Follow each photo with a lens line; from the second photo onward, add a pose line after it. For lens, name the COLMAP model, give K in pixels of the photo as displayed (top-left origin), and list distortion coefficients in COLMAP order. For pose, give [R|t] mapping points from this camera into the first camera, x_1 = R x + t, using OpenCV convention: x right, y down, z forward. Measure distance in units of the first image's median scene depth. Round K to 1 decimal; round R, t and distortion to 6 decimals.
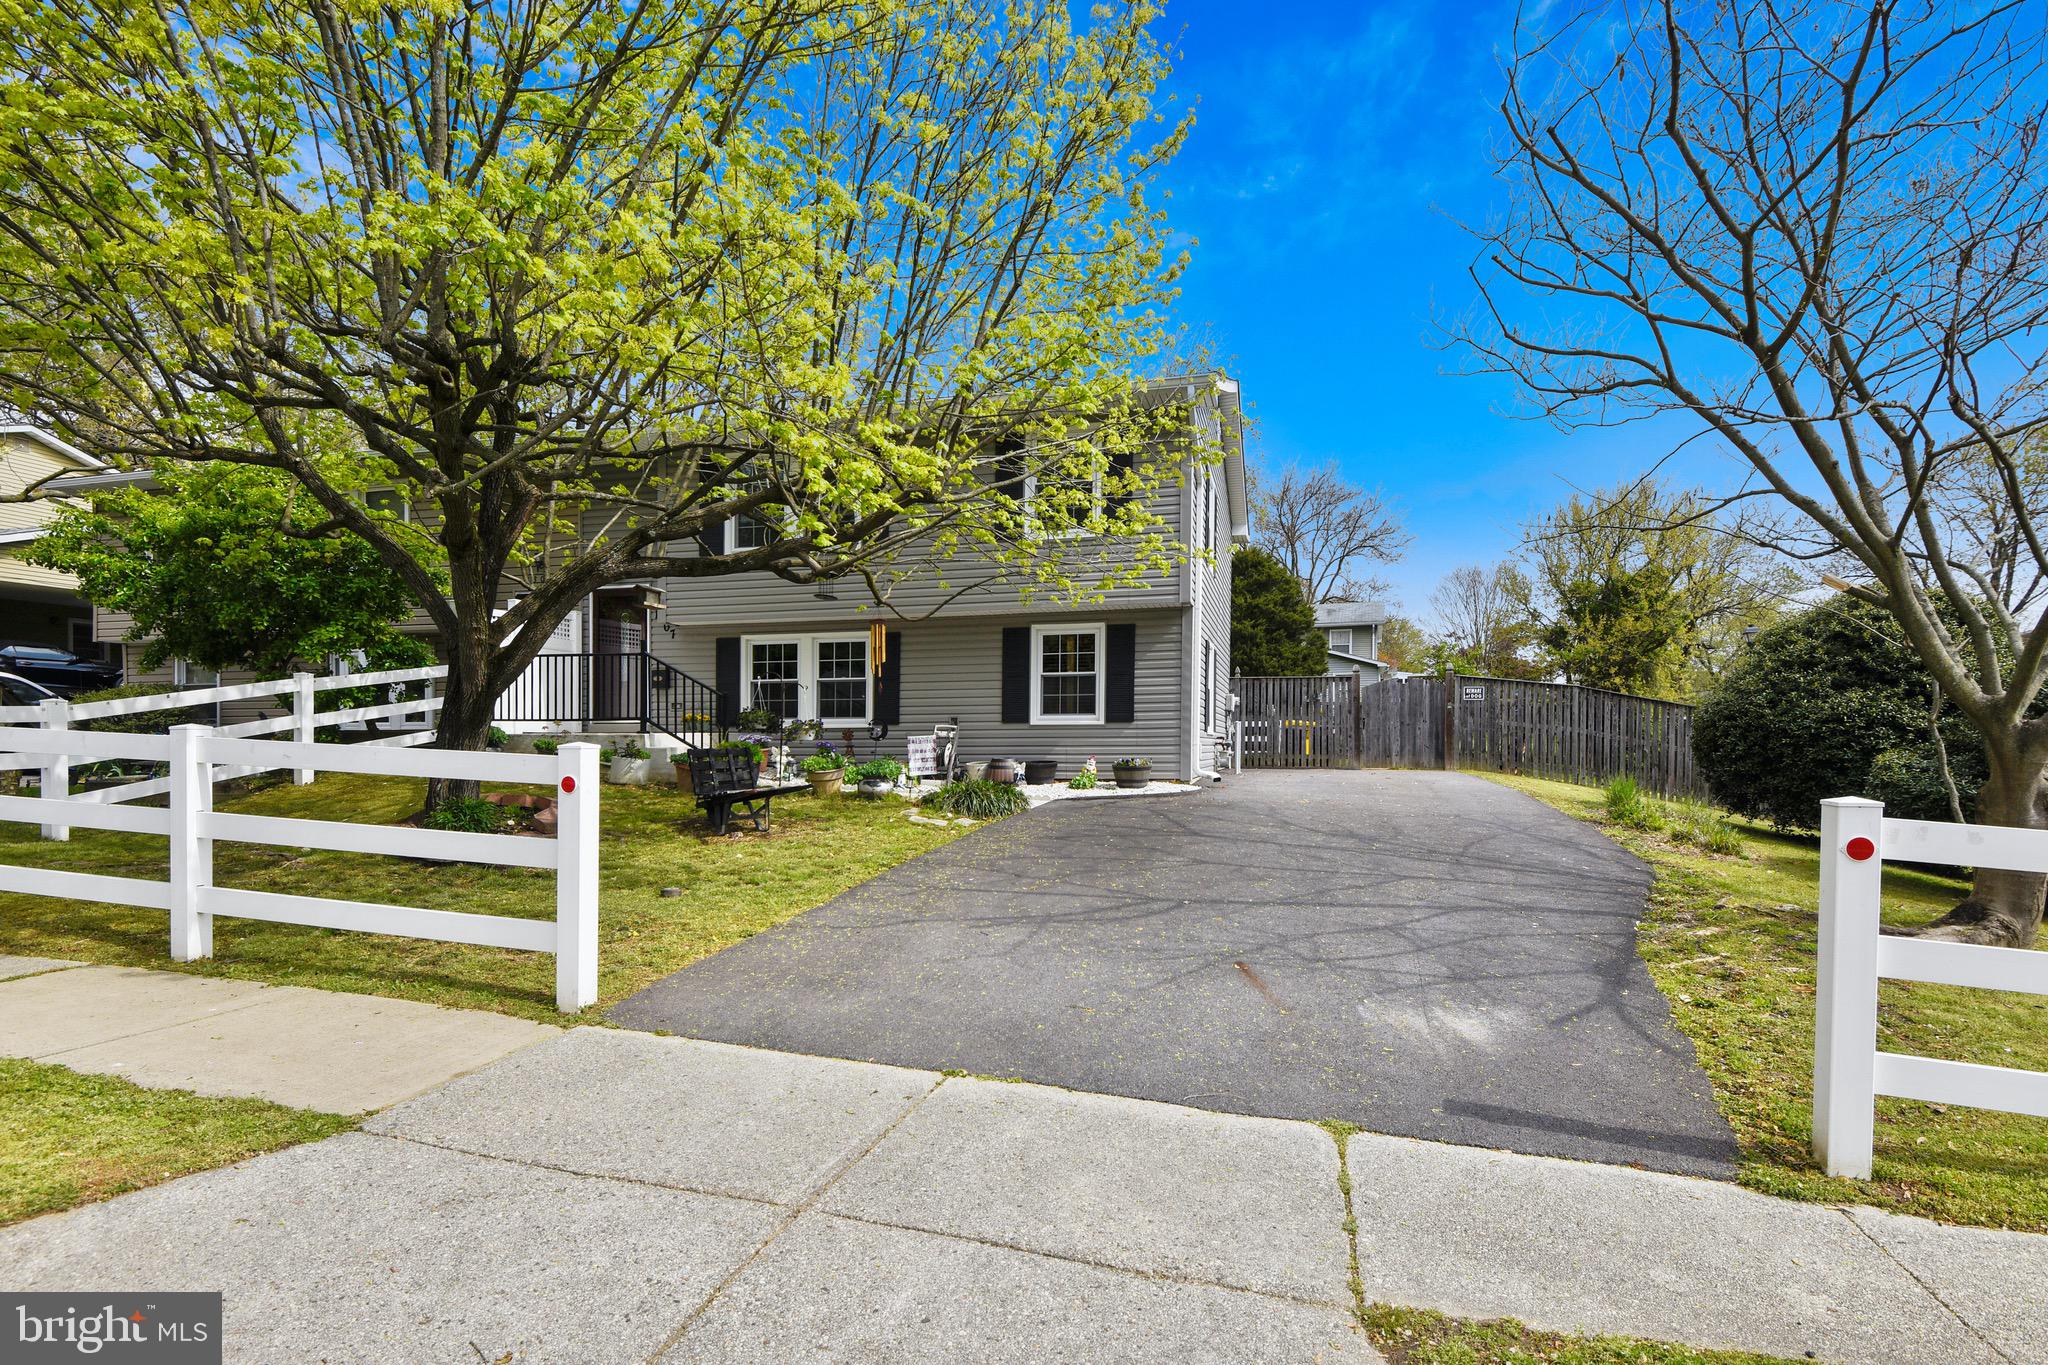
lens RADIAL K [[959.0, 0, 1076.9], [0, 959.0, 726.5], [0, 0, 1]] dist [0.012443, -0.004328]
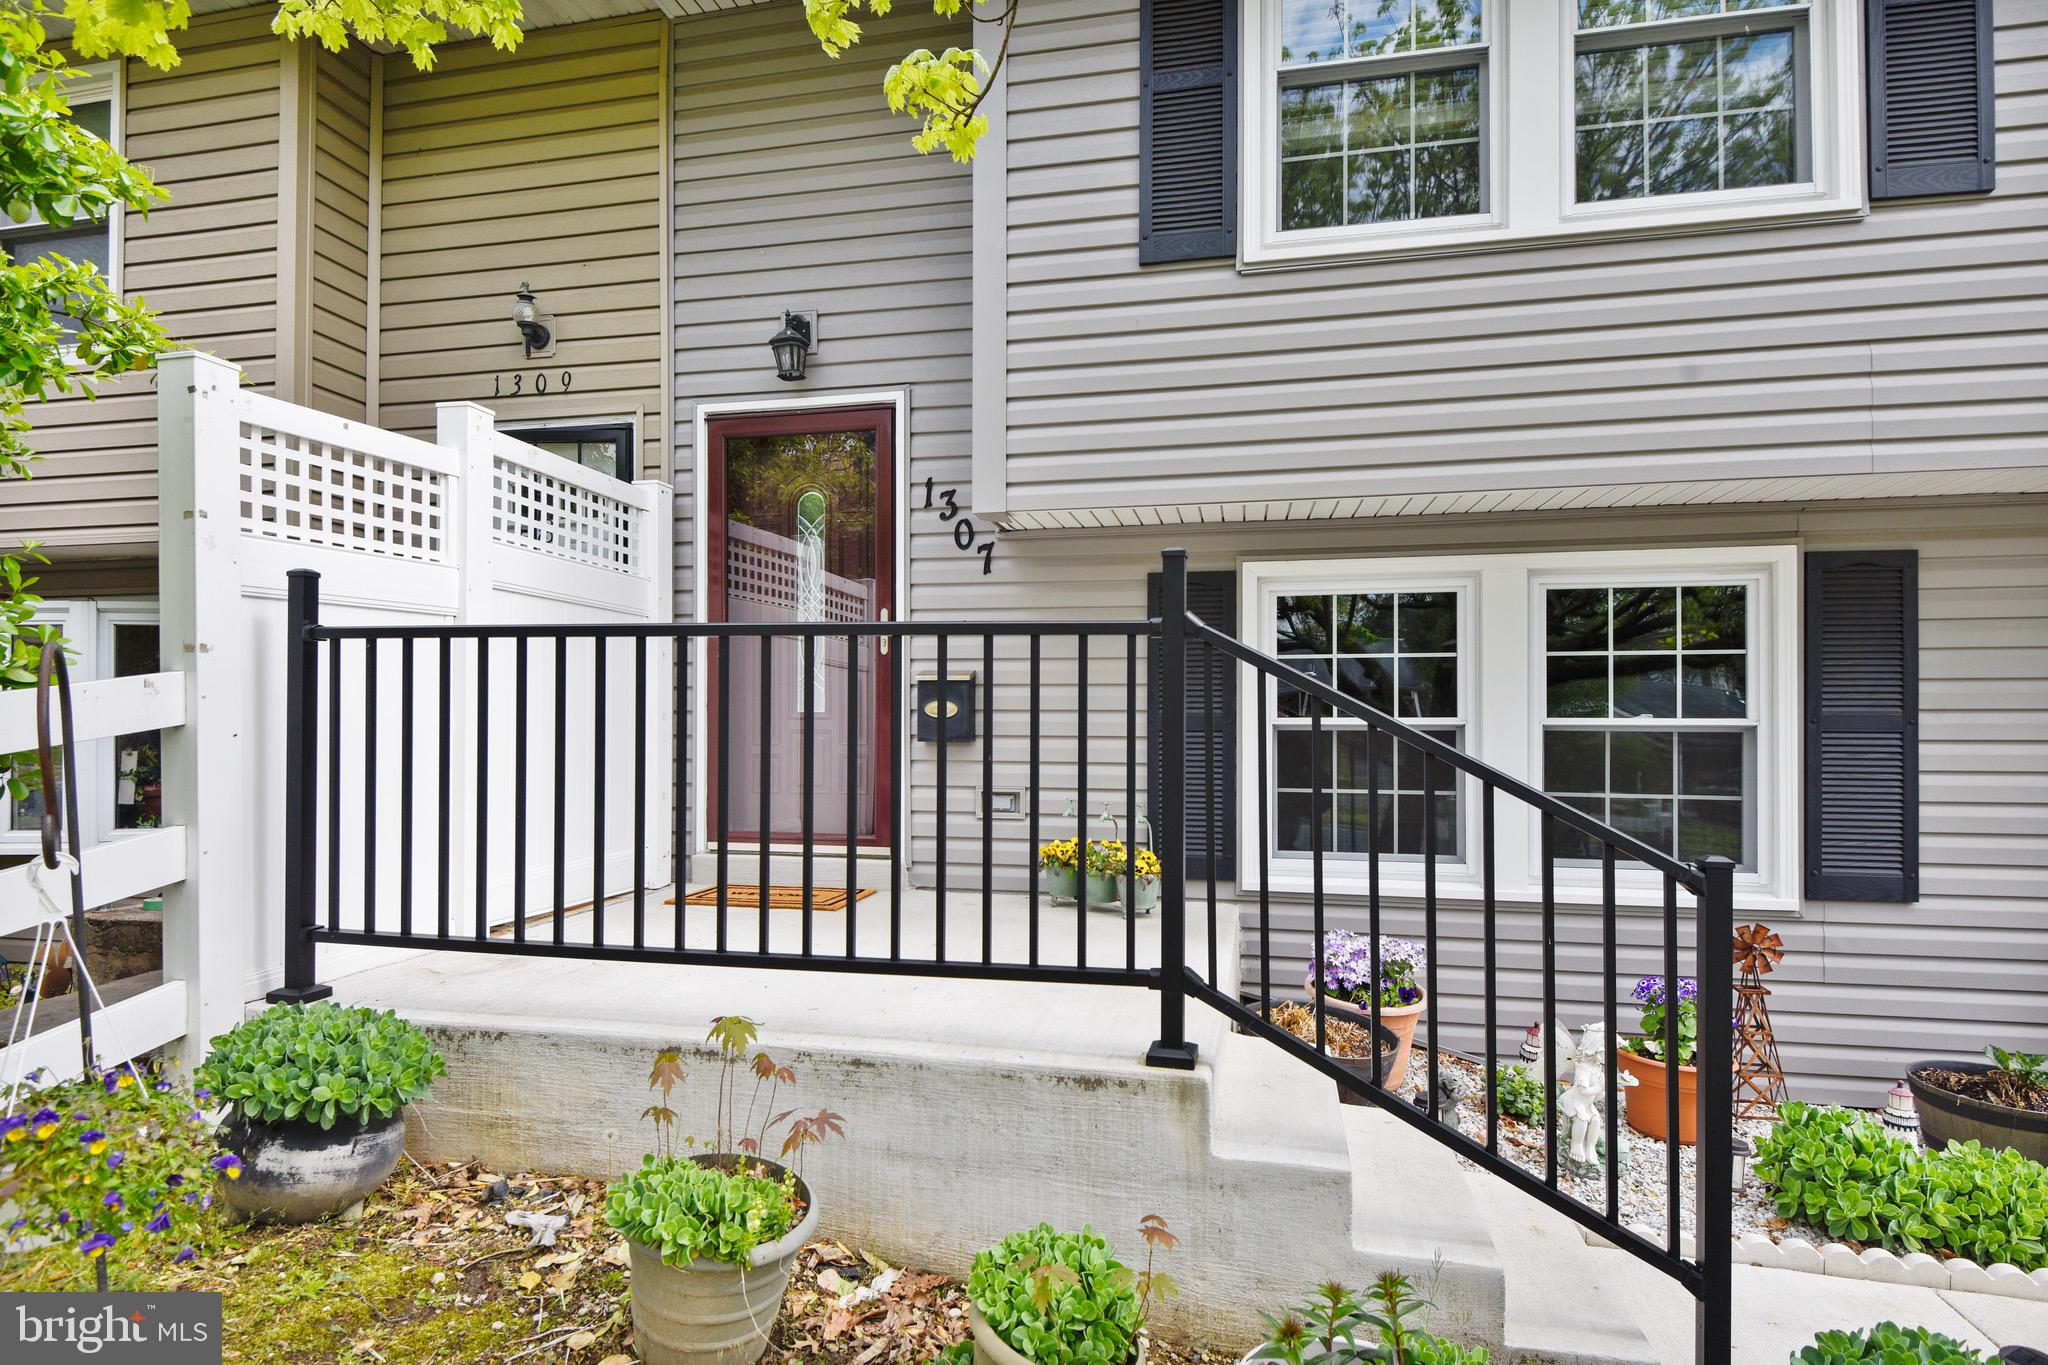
lens RADIAL K [[1104.0, 0, 1035.7], [0, 1104.0, 680.4], [0, 0, 1]] dist [0.002736, -0.000133]
pose [[0.999834, 0.009451, -0.015578, -0.440378], [-0.009831, 0.999651, -0.024524, -0.055803], [0.015341, 0.024673, 0.999578, 0.731658]]
